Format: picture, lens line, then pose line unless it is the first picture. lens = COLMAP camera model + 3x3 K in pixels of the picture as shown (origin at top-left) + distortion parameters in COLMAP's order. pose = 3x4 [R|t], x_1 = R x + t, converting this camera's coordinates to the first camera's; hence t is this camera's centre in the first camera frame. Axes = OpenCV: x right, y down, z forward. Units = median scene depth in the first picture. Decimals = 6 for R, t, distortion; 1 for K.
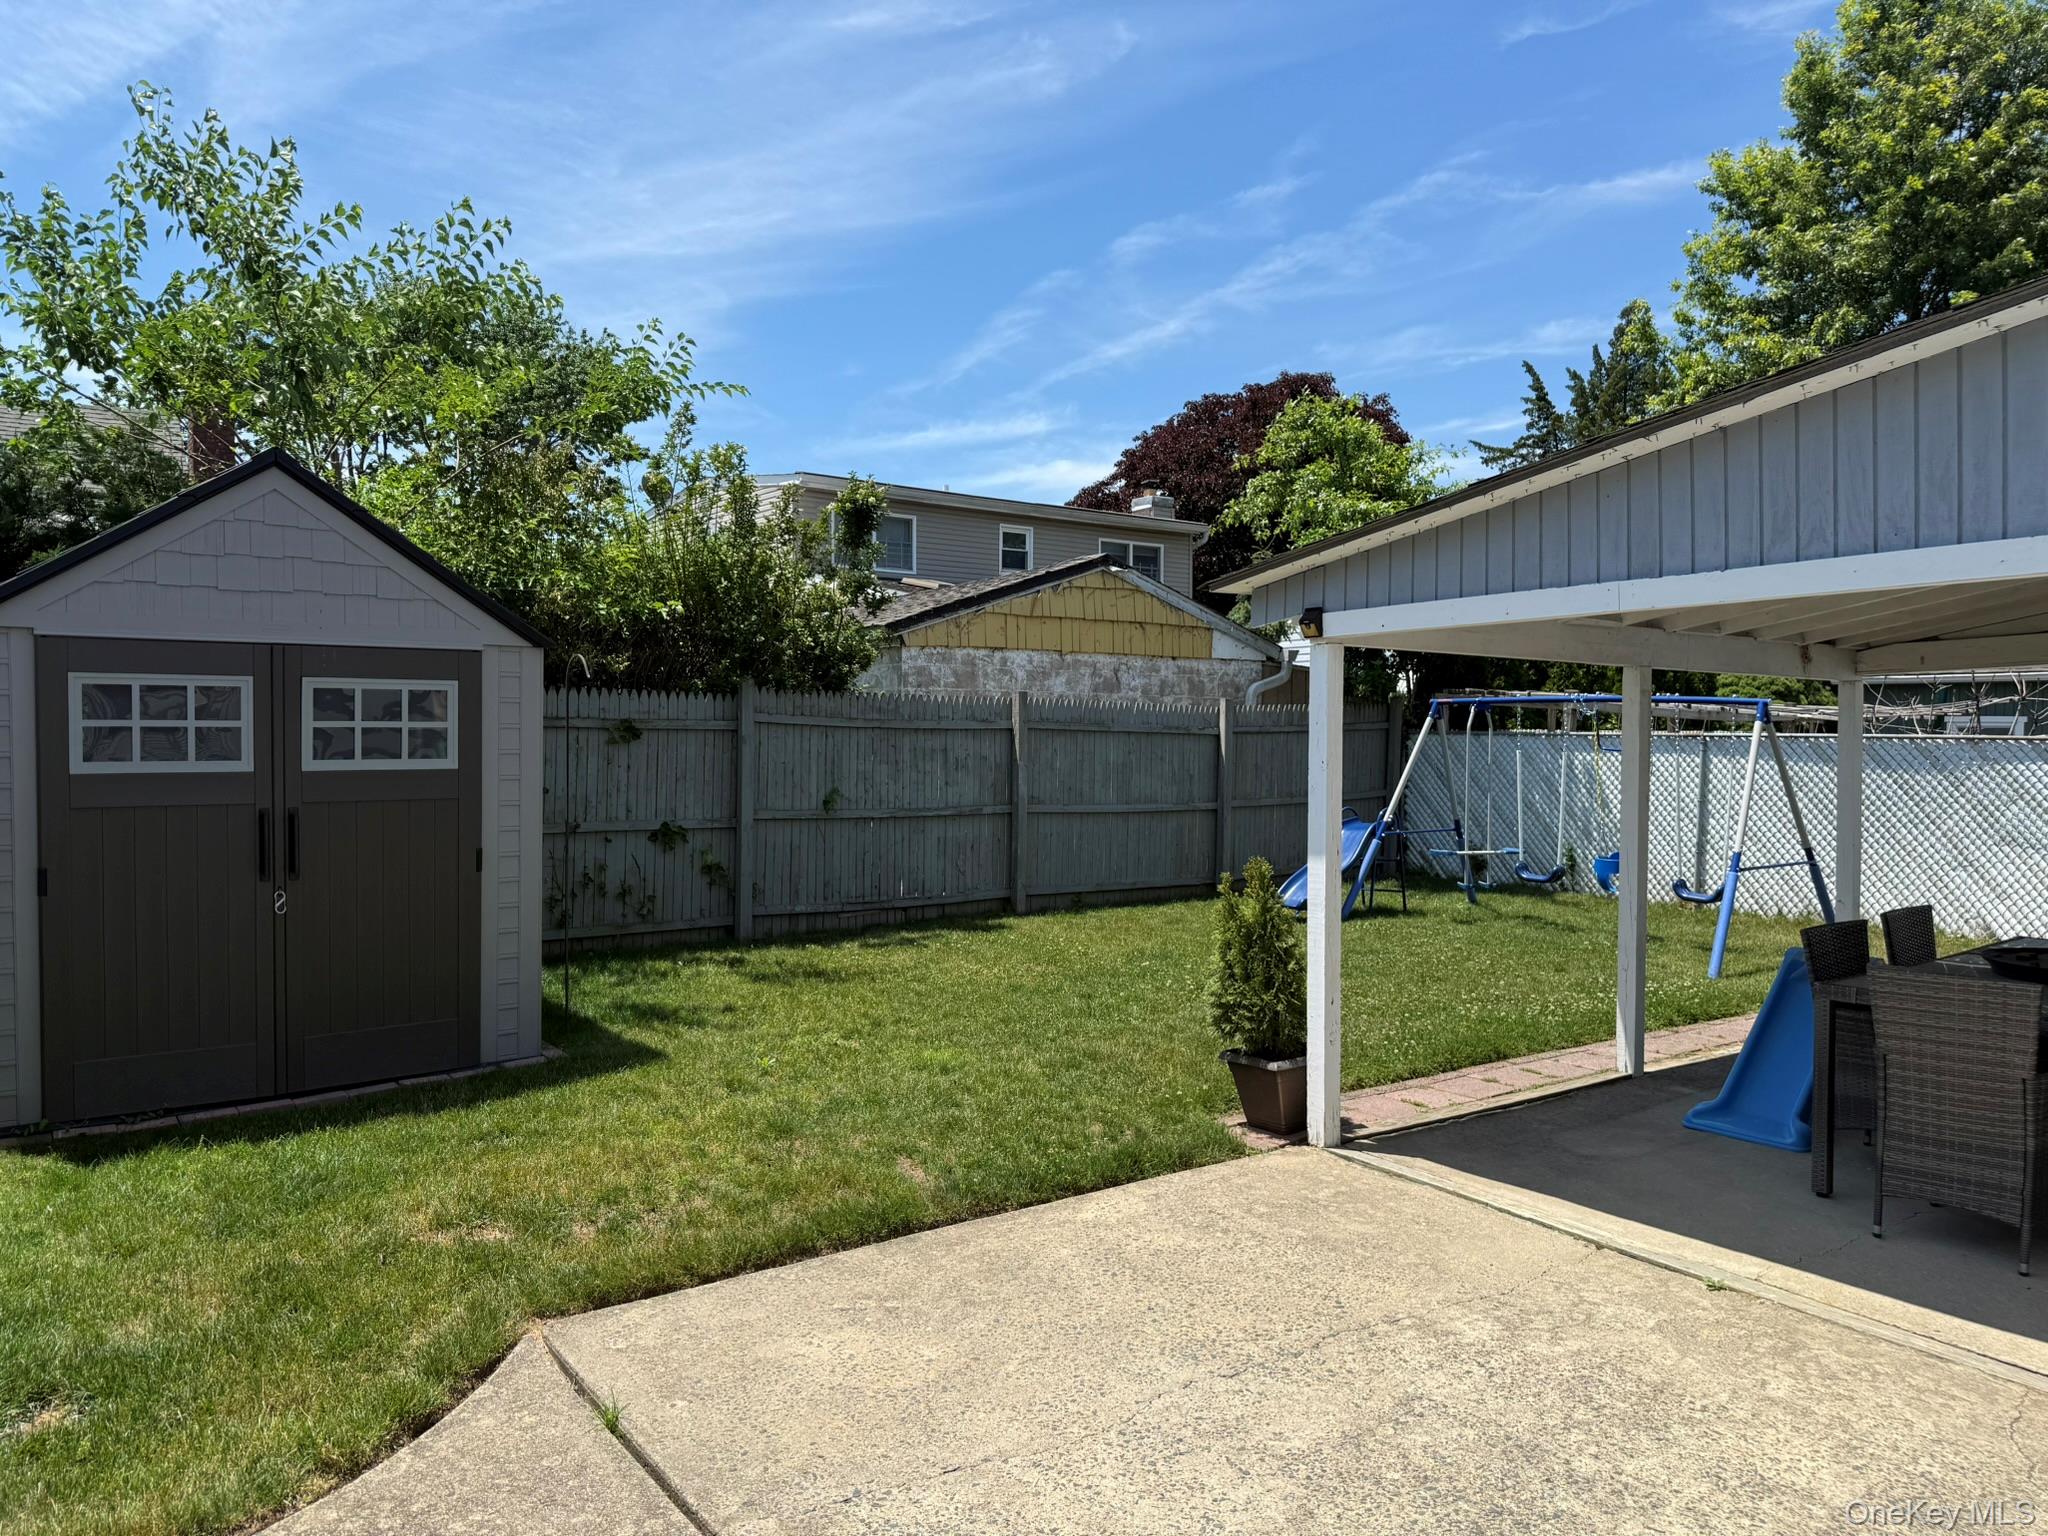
lens RADIAL K [[1451.8, 0, 1026.2], [0, 1451.8, 757.9], [0, 0, 1]] dist [0.027790, -0.019900]
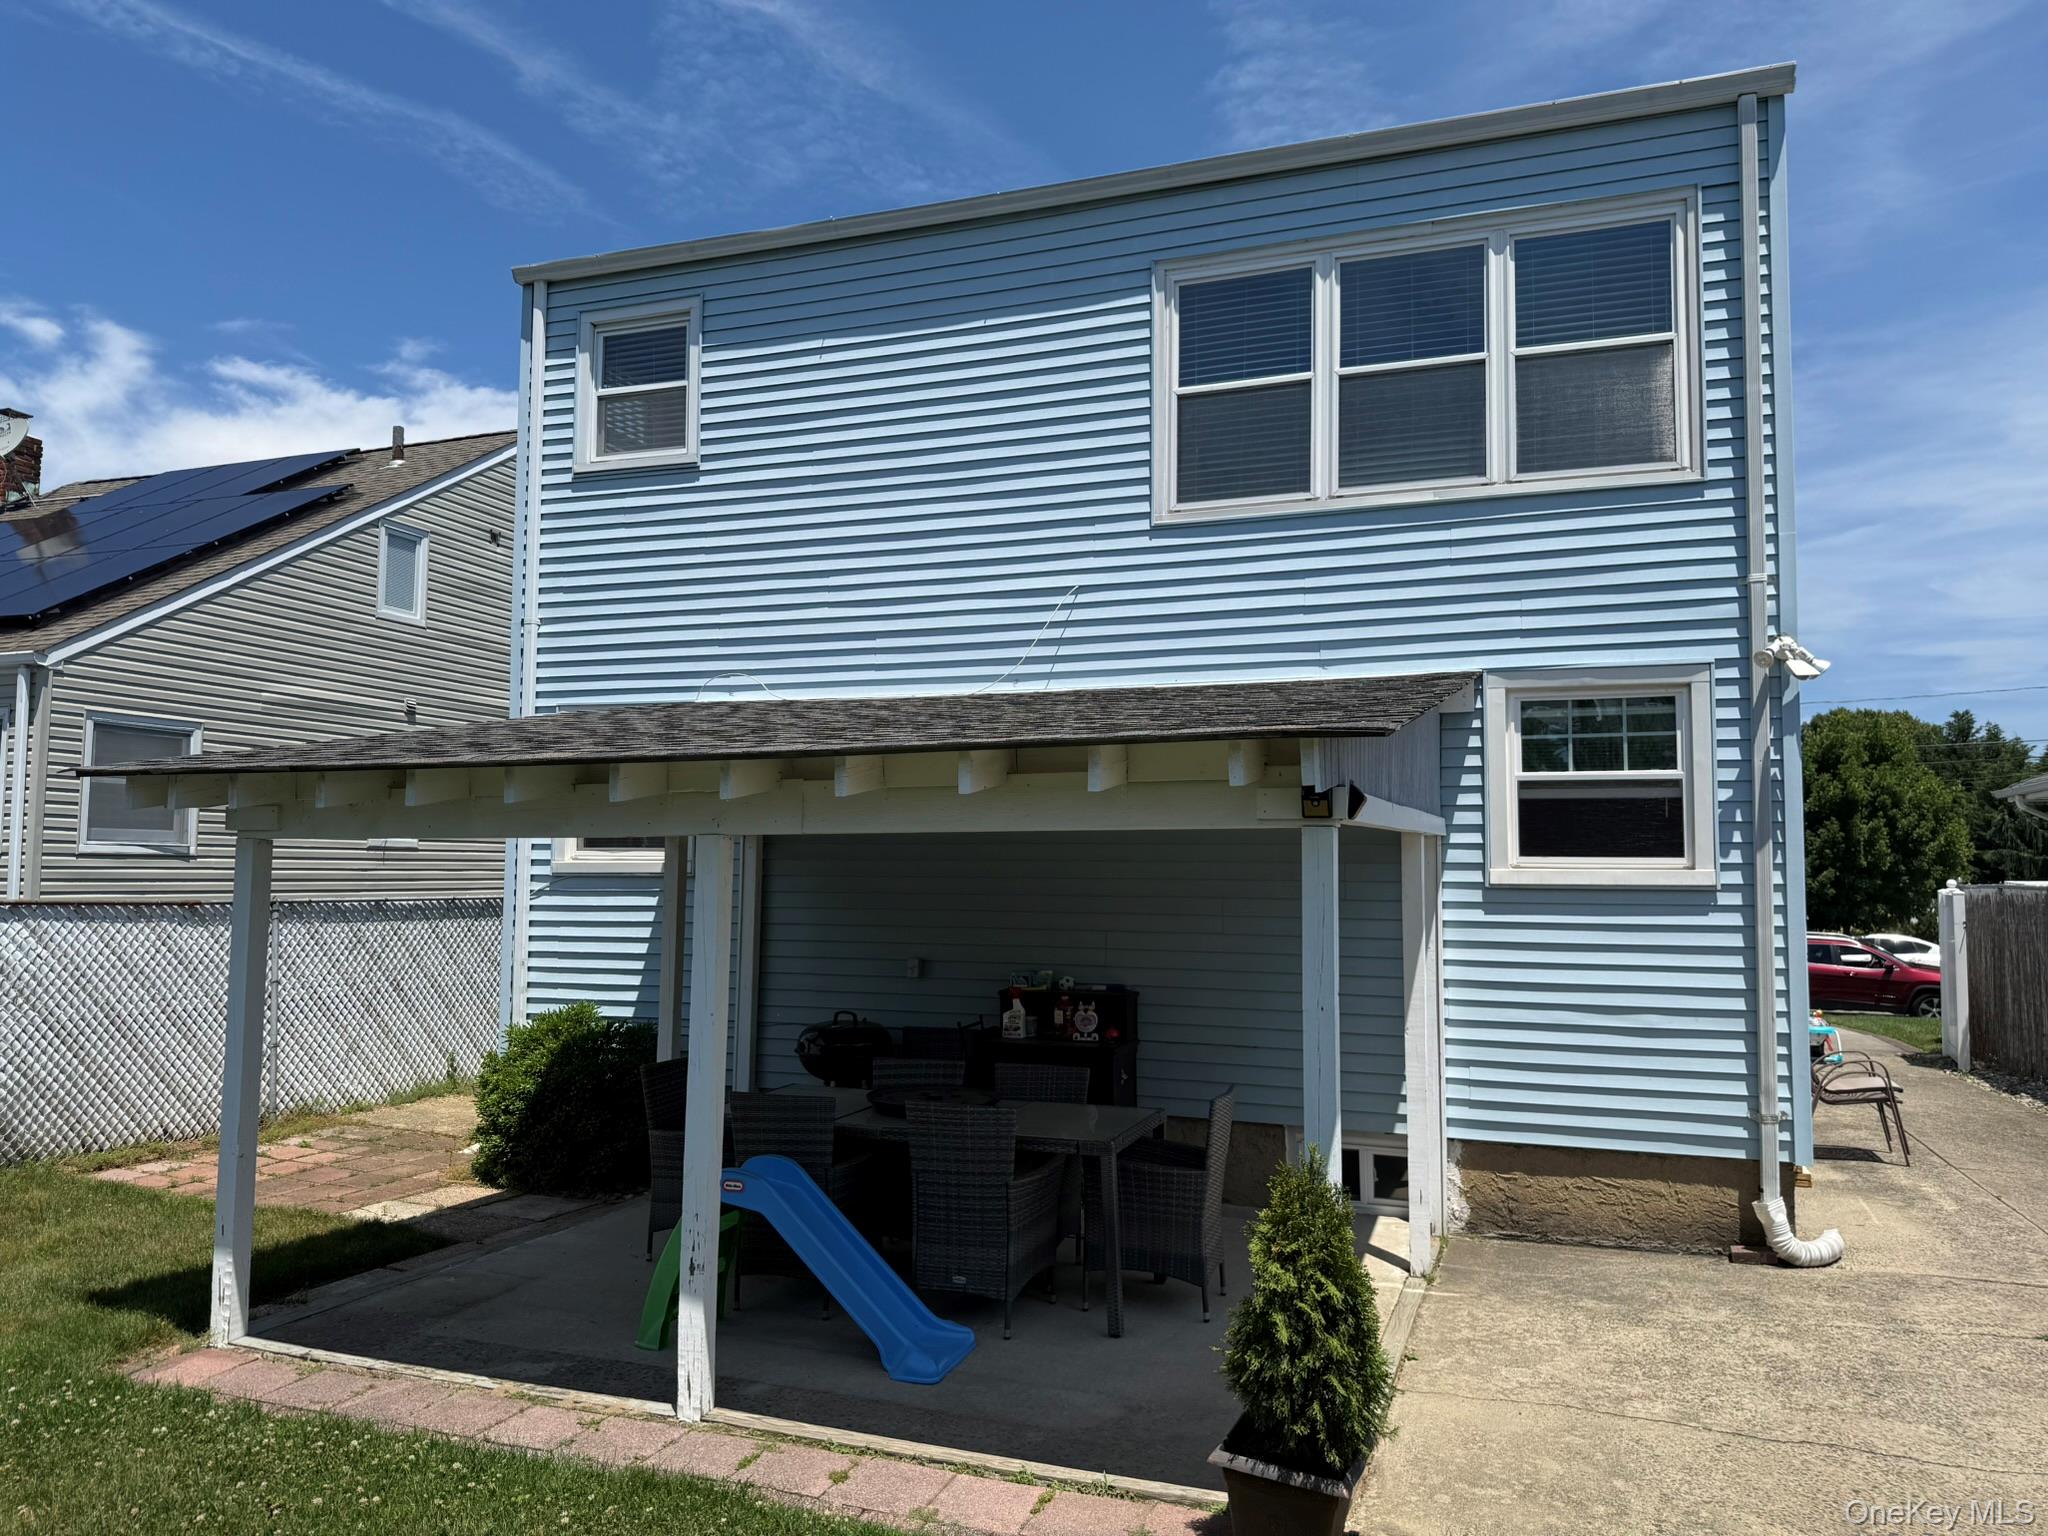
lens RADIAL K [[1451.8, 0, 1043.9], [0, 1451.8, 760.9], [0, 0, 1]] dist [0.027790, -0.019900]
pose [[-0.567685, 0.051049, 0.821661, -0.457969], [0.000411, 0.998093, -0.061726, -0.091215], [-0.823246, -0.034703, -0.566624, 2.127253]]
